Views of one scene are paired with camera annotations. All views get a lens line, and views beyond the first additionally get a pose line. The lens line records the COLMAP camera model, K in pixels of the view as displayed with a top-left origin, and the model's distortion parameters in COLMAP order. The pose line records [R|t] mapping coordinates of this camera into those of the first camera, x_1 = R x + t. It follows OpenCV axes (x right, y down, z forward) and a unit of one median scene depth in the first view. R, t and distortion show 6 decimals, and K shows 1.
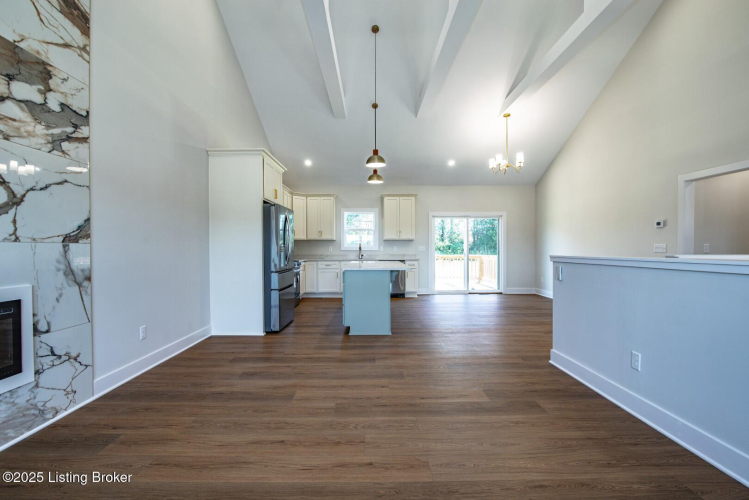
lens RADIAL K [[348.0, 0, 366.2], [0, 348.0, 252.7], [0, 0, 1]] dist [-0.019736, 0.001323]
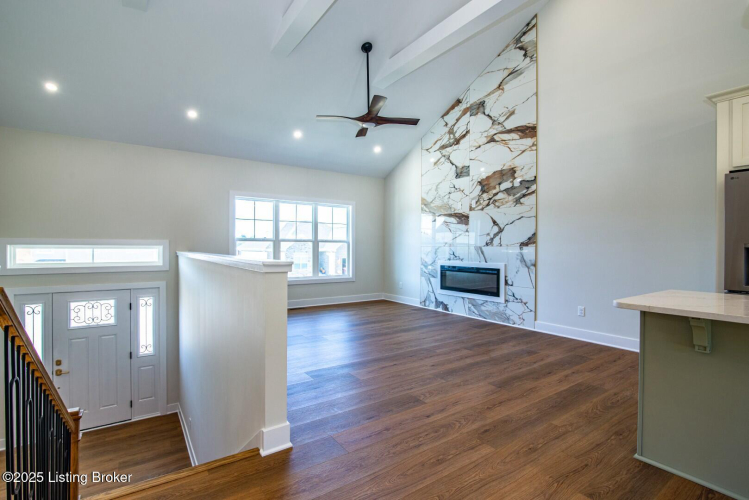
lens RADIAL K [[348.0, 0, 374.9], [0, 348.0, 248.1], [0, 0, 1]] dist [-0.019736, 0.001323]
pose [[-0.814314, -0.003376, -0.580415, 0.981602], [-0.012466, 0.999854, 0.011674, -0.028778], [0.580291, 0.016742, -0.814237, 1.995869]]
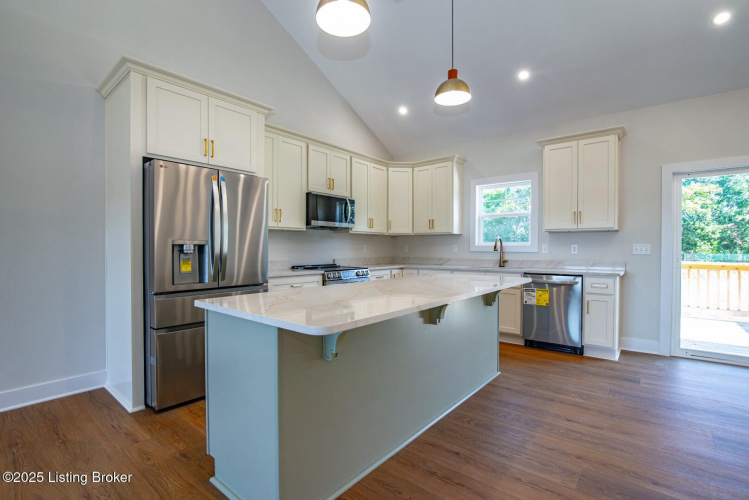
lens RADIAL K [[348.0, 0, 377.4], [0, 348.0, 250.2], [0, 0, 1]] dist [-0.019736, 0.001323]
pose [[0.782988, 0.007582, -0.621991, 0.550705], [-0.012063, 0.999923, -0.002997, -0.018629], [0.621920, 0.009850, 0.783019, 1.447715]]
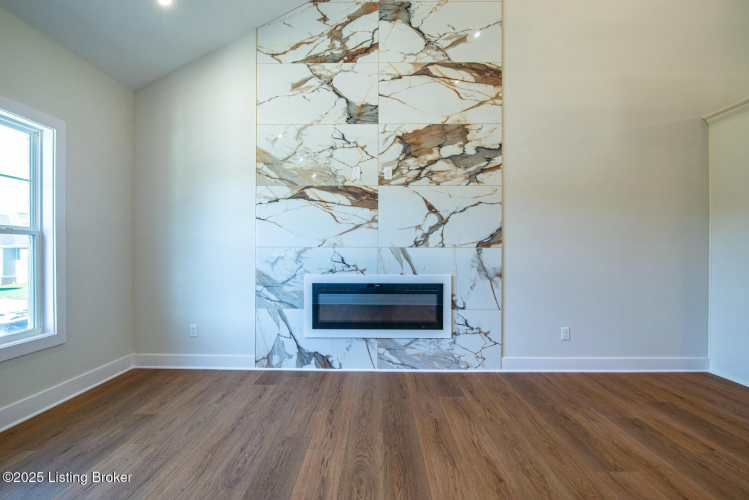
lens RADIAL K [[348.0, 0, 376.6], [0, 348.0, 252.7], [0, 0, 1]] dist [-0.019736, 0.001323]
pose [[-0.007803, 0.003989, -0.999962, 0.468231], [-0.014463, 0.999887, 0.004101, -0.006678], [0.999865, 0.014495, -0.007745, 0.542834]]
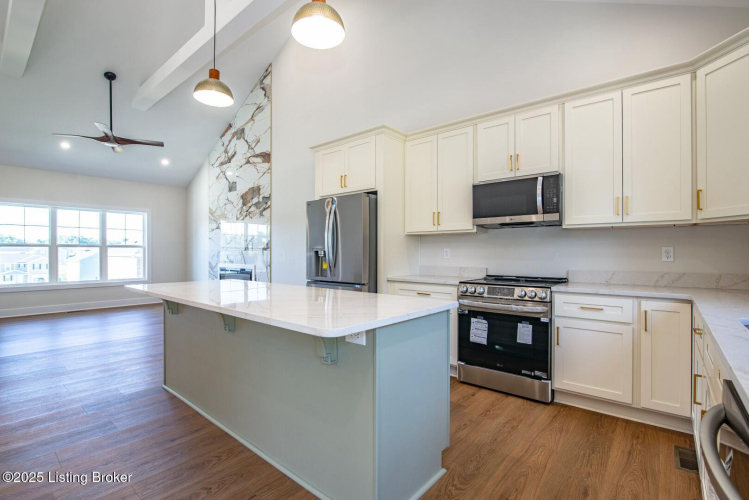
lens RADIAL K [[348.0, 0, 376.6], [0, 348.0, 254.9], [0, 0, 1]] dist [-0.019736, 0.001323]
pose [[-0.636164, 0.005945, -0.771531, 0.542644], [-0.009323, 0.999838, 0.015390, -0.039249], [0.771498, 0.016984, -0.636005, 3.006535]]
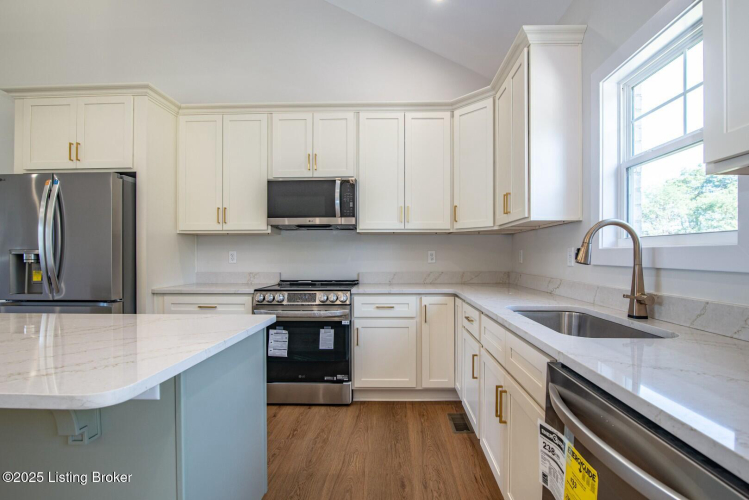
lens RADIAL K [[348.0, 0, 376.4], [0, 348.0, 258.3], [0, 0, 1]] dist [-0.019736, 0.001323]
pose [[-0.016661, 0.009697, -0.999814, 0.467212], [-0.009838, 0.999903, 0.009861, -0.038628], [0.999813, 0.010000, -0.016564, 2.844996]]
